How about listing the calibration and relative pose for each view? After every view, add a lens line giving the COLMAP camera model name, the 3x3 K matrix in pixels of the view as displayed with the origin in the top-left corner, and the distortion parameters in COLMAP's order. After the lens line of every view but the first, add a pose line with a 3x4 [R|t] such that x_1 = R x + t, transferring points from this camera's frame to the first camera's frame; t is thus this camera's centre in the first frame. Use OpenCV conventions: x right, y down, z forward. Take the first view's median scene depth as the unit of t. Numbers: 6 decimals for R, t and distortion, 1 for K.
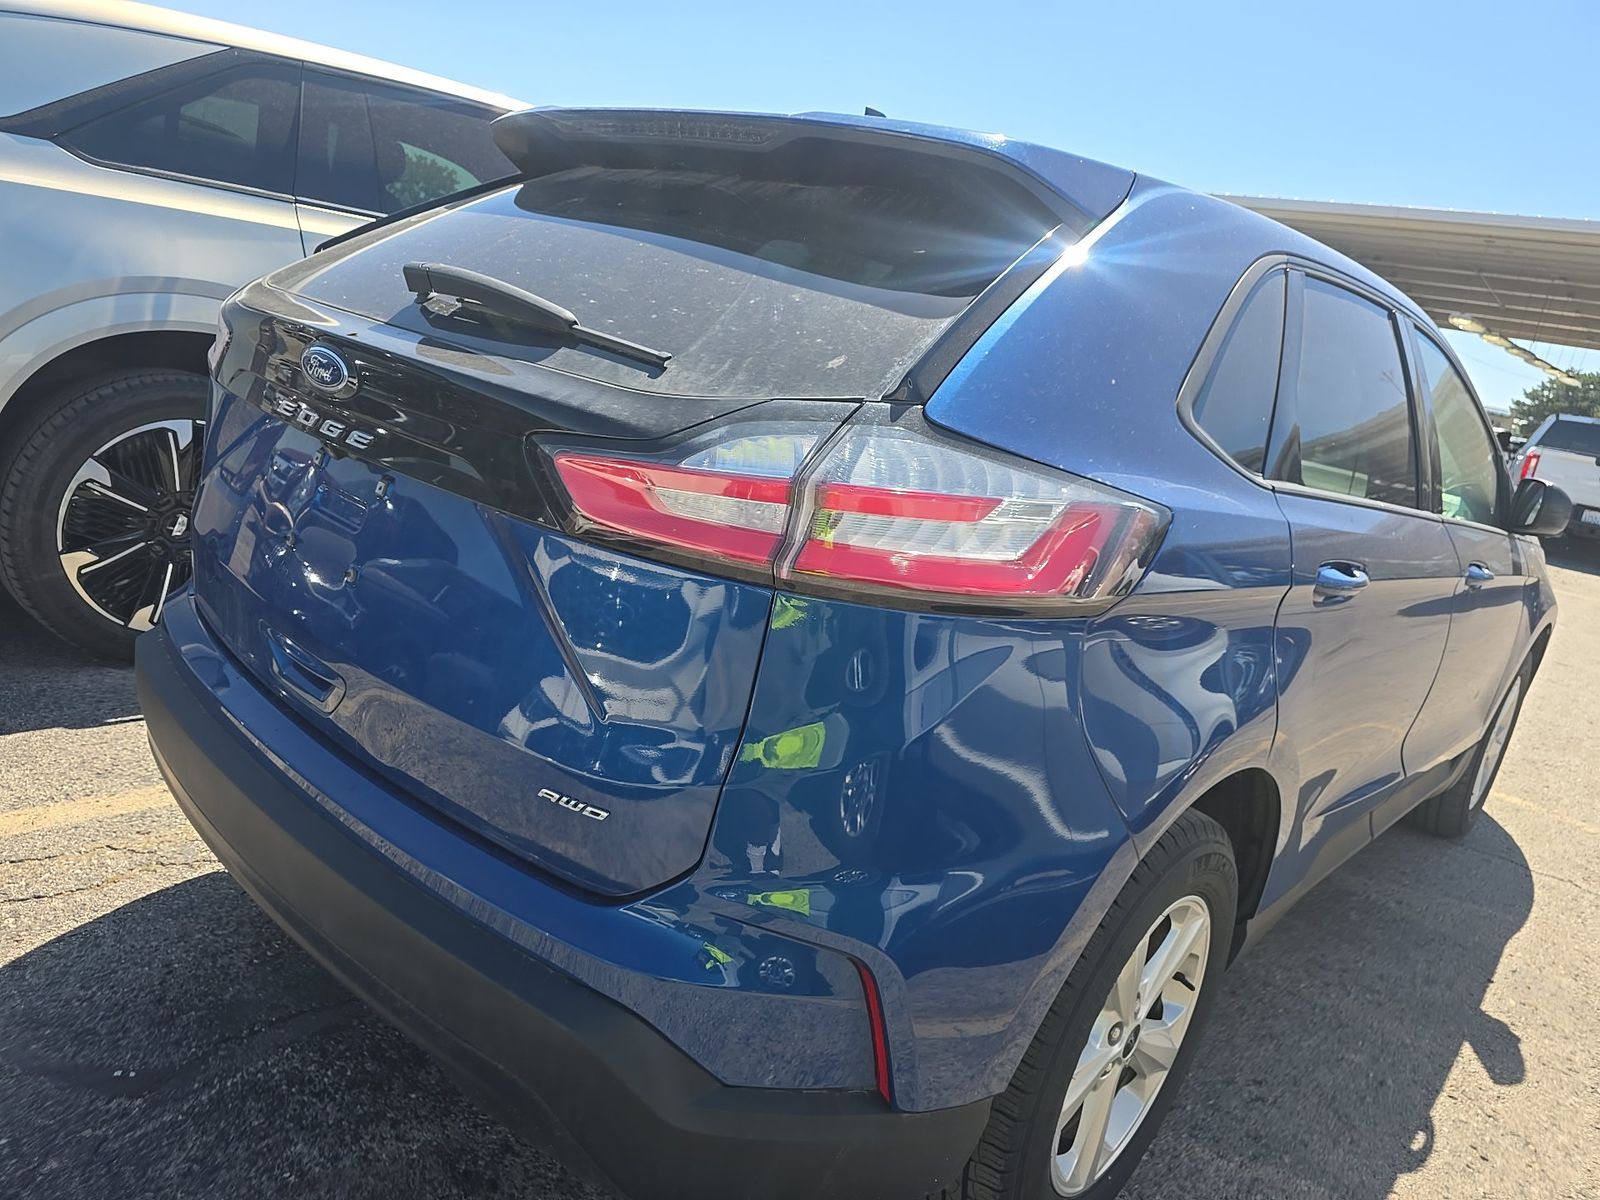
lens RADIAL K [[1190.9, 0, 800.0], [0, 1190.9, 600.0], [0, 0, 1]] dist [0.001335, -0.005002]
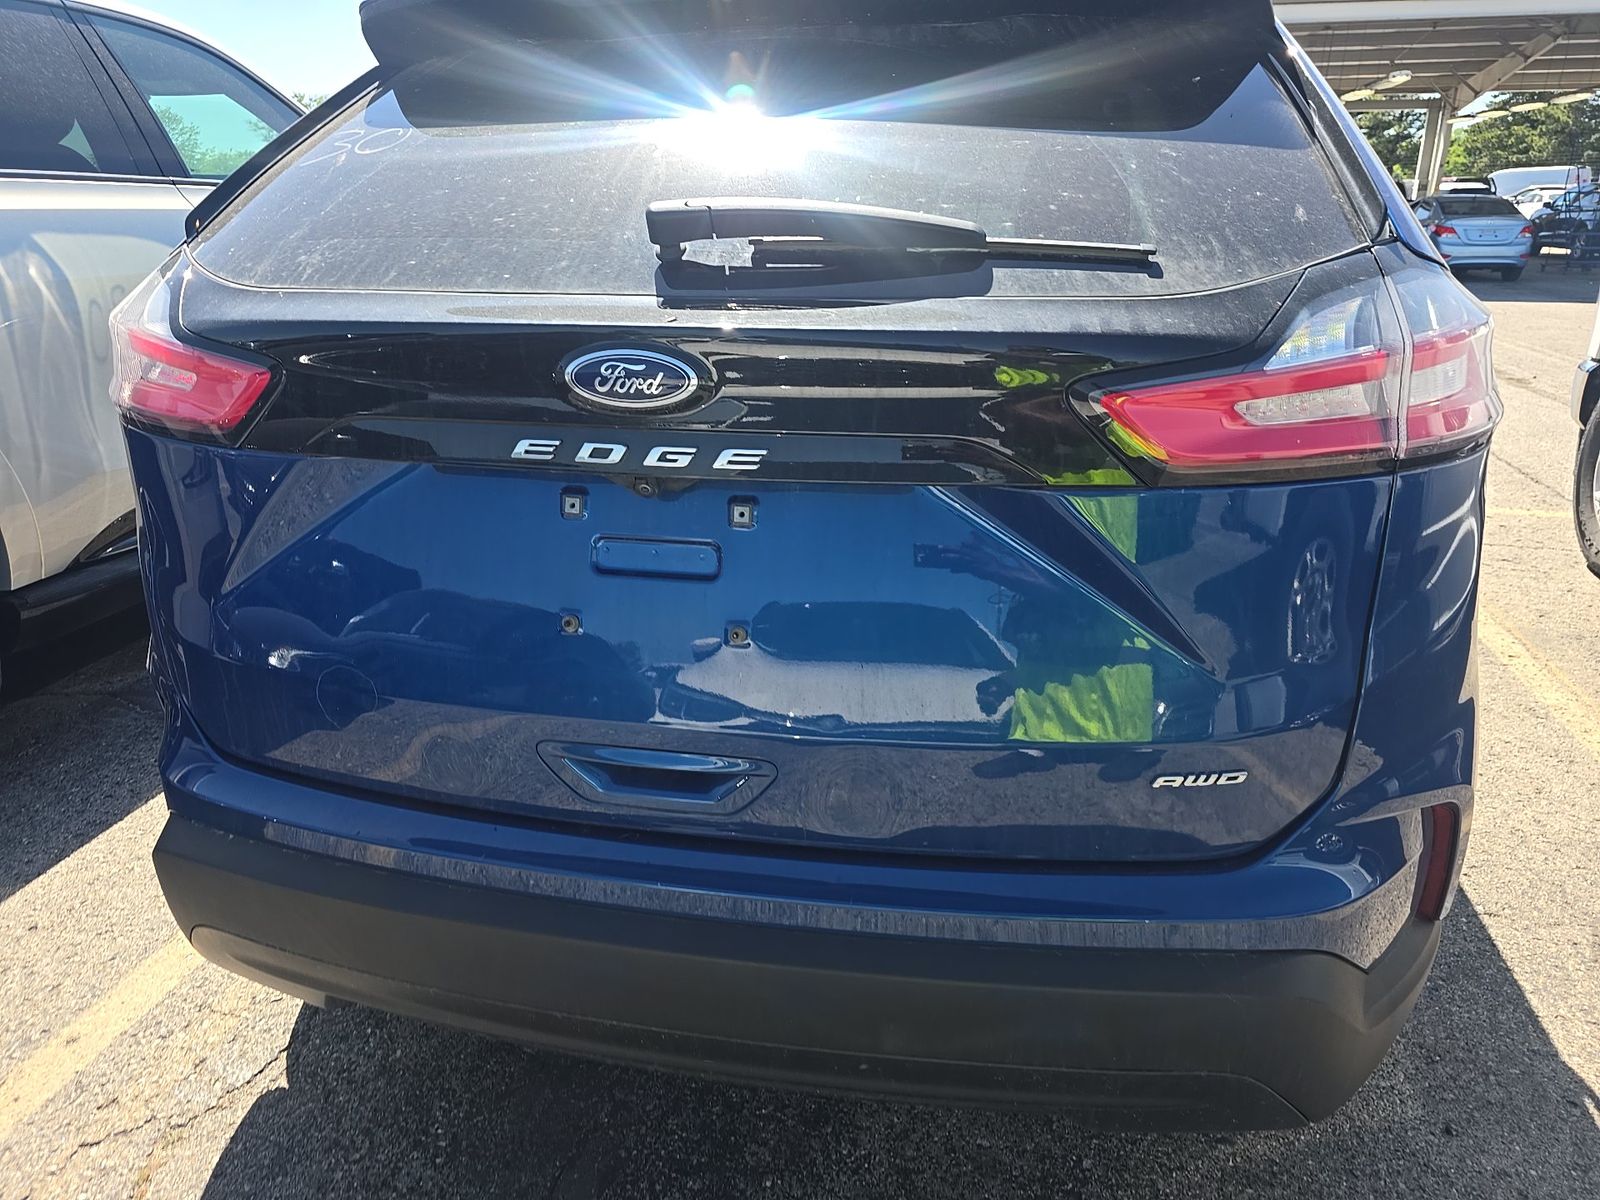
lens RADIAL K [[1190.9, 0, 800.0], [0, 1190.9, 600.0], [0, 0, 1]] dist [0.001335, -0.005002]
pose [[0.832893, -0.348311, 0.430080, -0.734435], [0.282548, 0.935823, 0.210717, -0.211850], [-0.475874, -0.053986, 0.877855, 0.358039]]
